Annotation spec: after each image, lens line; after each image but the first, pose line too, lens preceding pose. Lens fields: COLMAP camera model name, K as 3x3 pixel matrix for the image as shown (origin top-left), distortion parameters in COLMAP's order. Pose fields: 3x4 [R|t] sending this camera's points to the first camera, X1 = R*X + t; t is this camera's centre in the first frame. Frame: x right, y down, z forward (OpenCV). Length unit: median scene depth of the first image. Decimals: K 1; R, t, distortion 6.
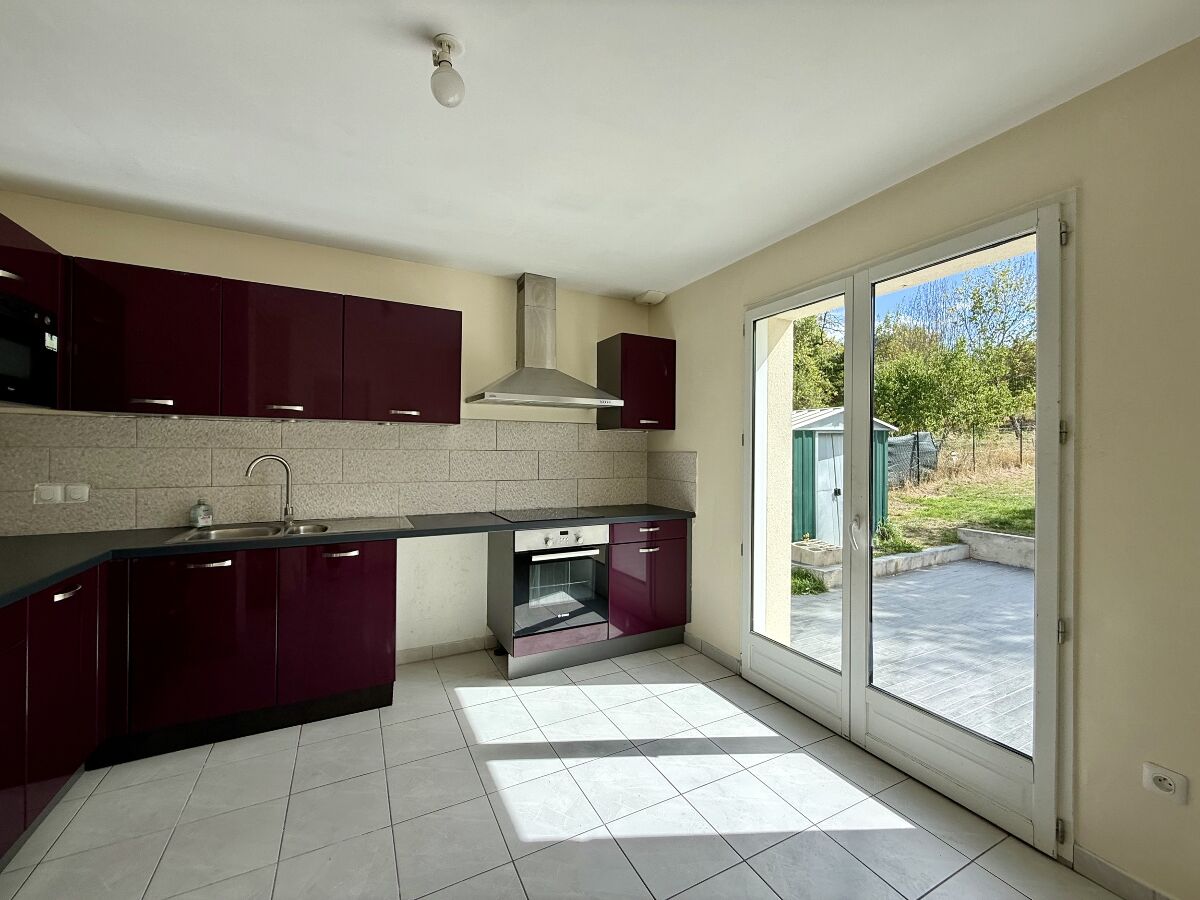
lens RADIAL K [[482.0, 0, 595.8], [0, 482.0, 451.3], [0, 0, 1]] dist [-0.000073, -0.000117]
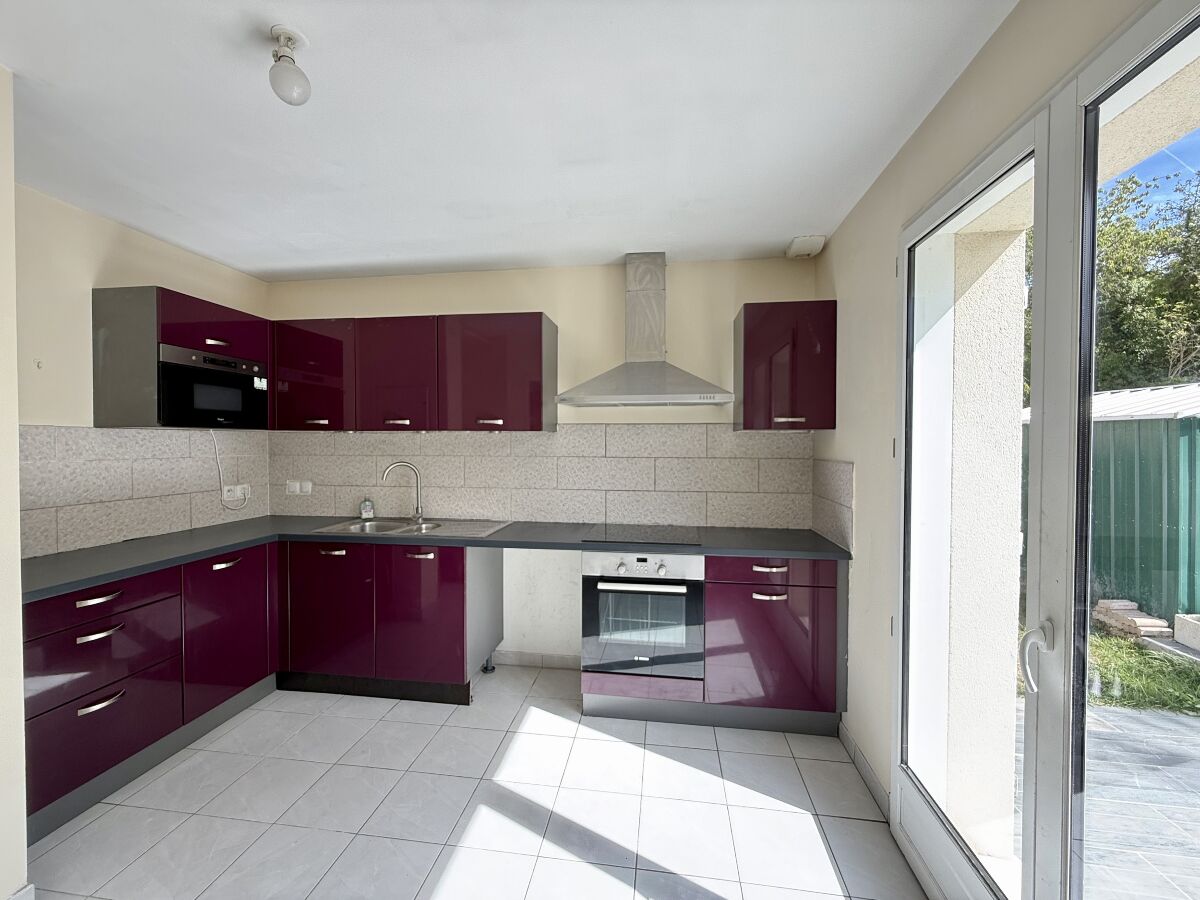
lens RADIAL K [[482.0, 0, 595.8], [0, 482.0, 451.3], [0, 0, 1]] dist [-0.000073, -0.000117]
pose [[0.816742, 0.004274, -0.576987, 0.346154], [0.003720, 0.999913, 0.012673, -0.028046], [0.576991, -0.012496, 0.816655, 0.280033]]
